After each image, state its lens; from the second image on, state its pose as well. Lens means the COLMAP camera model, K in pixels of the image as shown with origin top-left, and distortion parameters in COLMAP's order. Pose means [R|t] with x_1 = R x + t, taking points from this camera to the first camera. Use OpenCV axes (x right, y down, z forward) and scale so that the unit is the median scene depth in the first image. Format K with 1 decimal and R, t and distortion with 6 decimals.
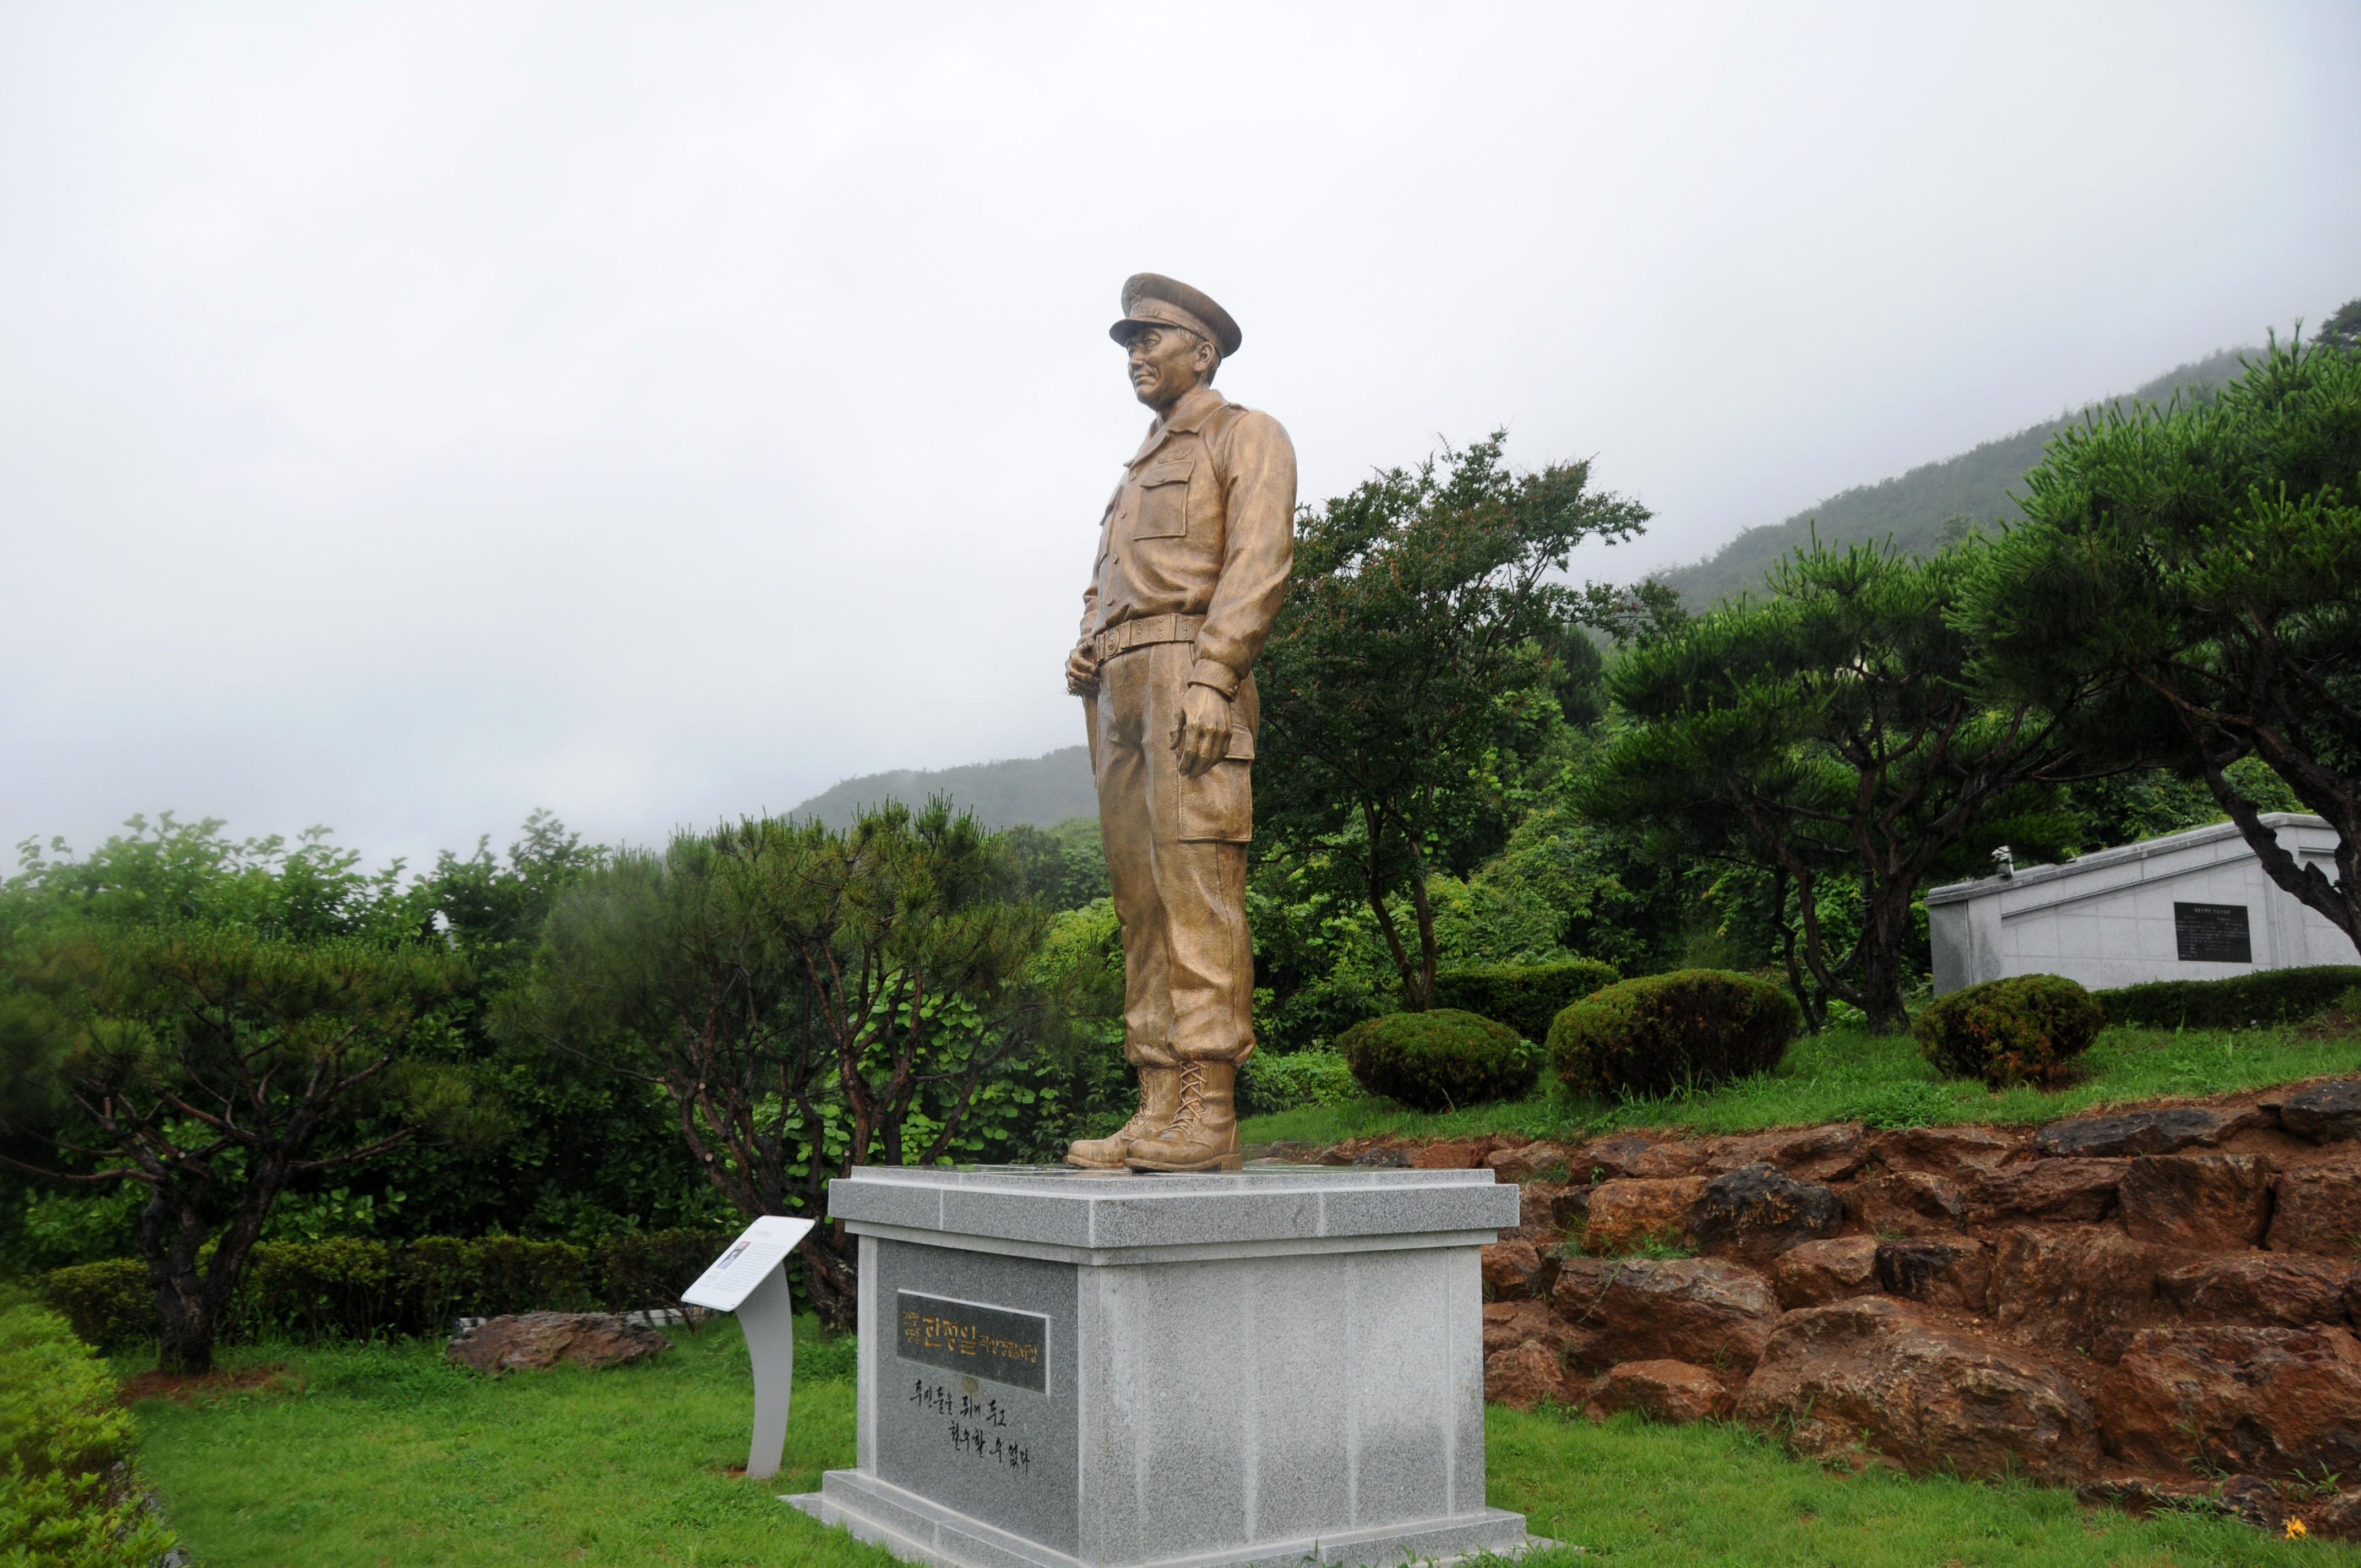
lens RADIAL K [[1860.3, 0, 1178.6], [0, 1860.3, 867.7], [0, 0, 1]] dist [-0.167412, 0.113008]
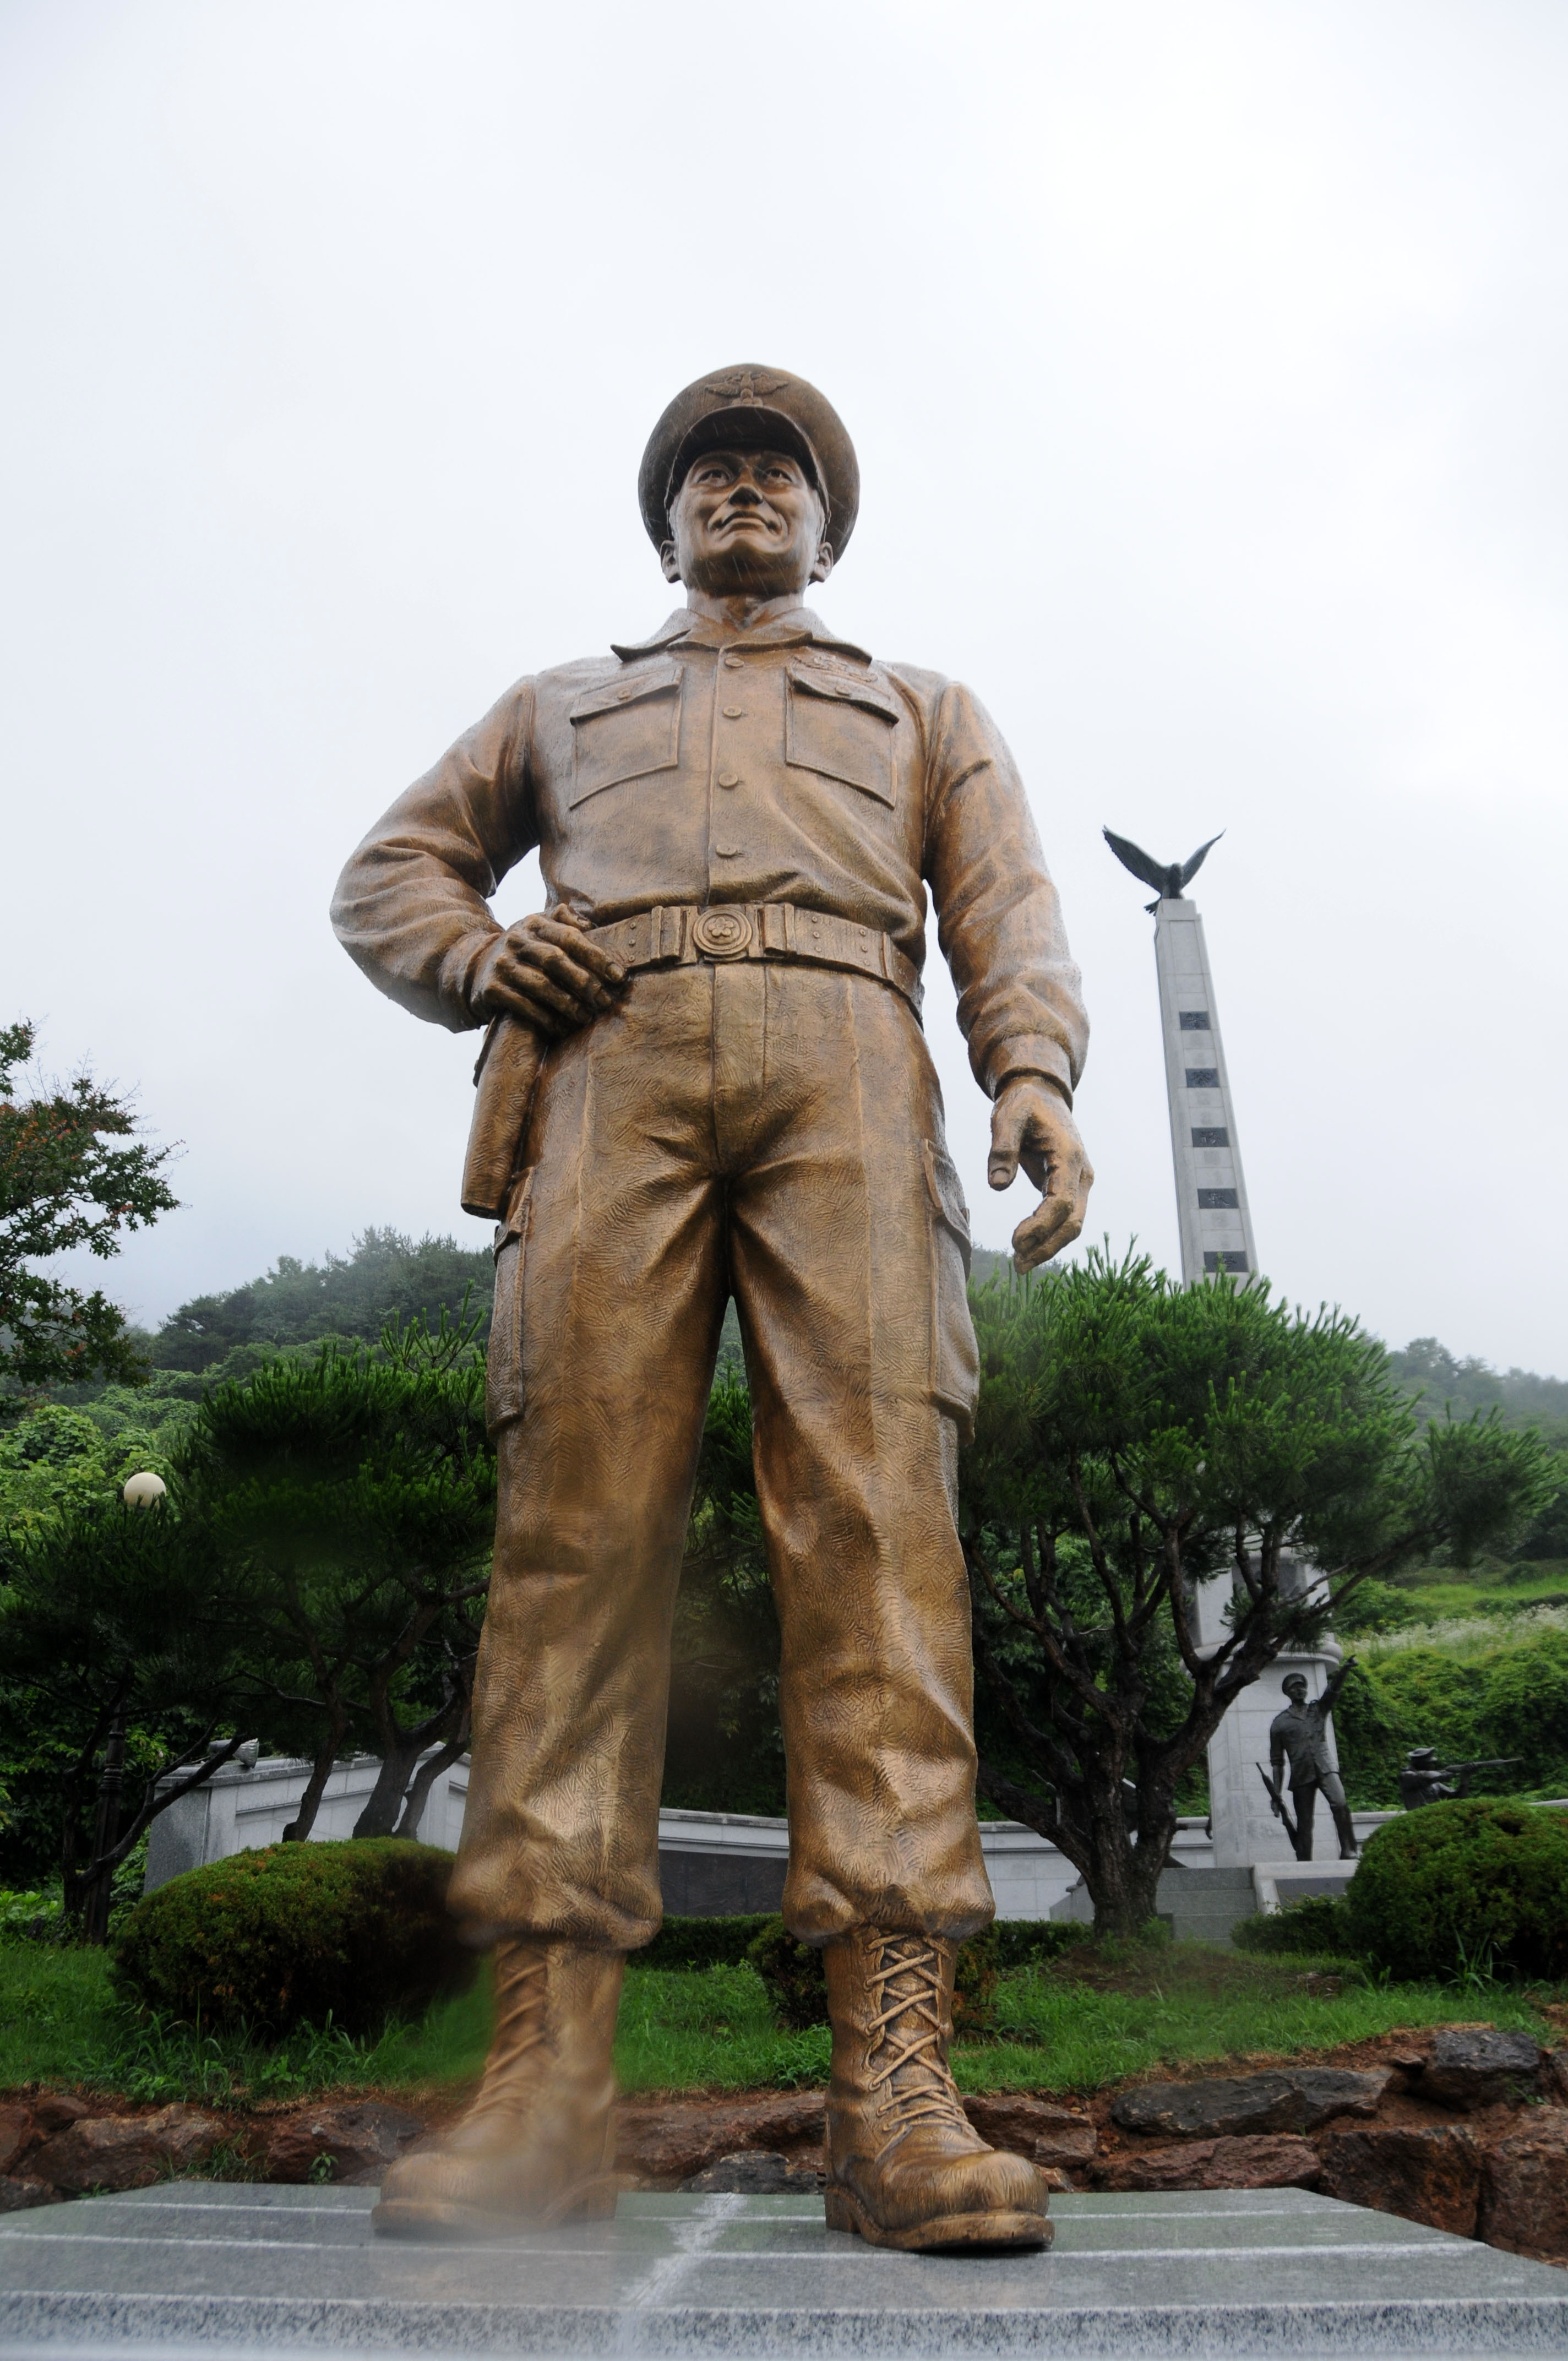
lens RADIAL K [[1860.3, 0, 778.9], [0, 1860.3, 1206.6], [0, 0, 1]] dist [-0.167412, 0.113008]
pose [[0.545235, 0.363800, 0.755227, -0.331041], [-0.116788, 0.925101, -0.361315, 0.096102], [-0.830108, 0.108800, 0.546885, 0.733240]]
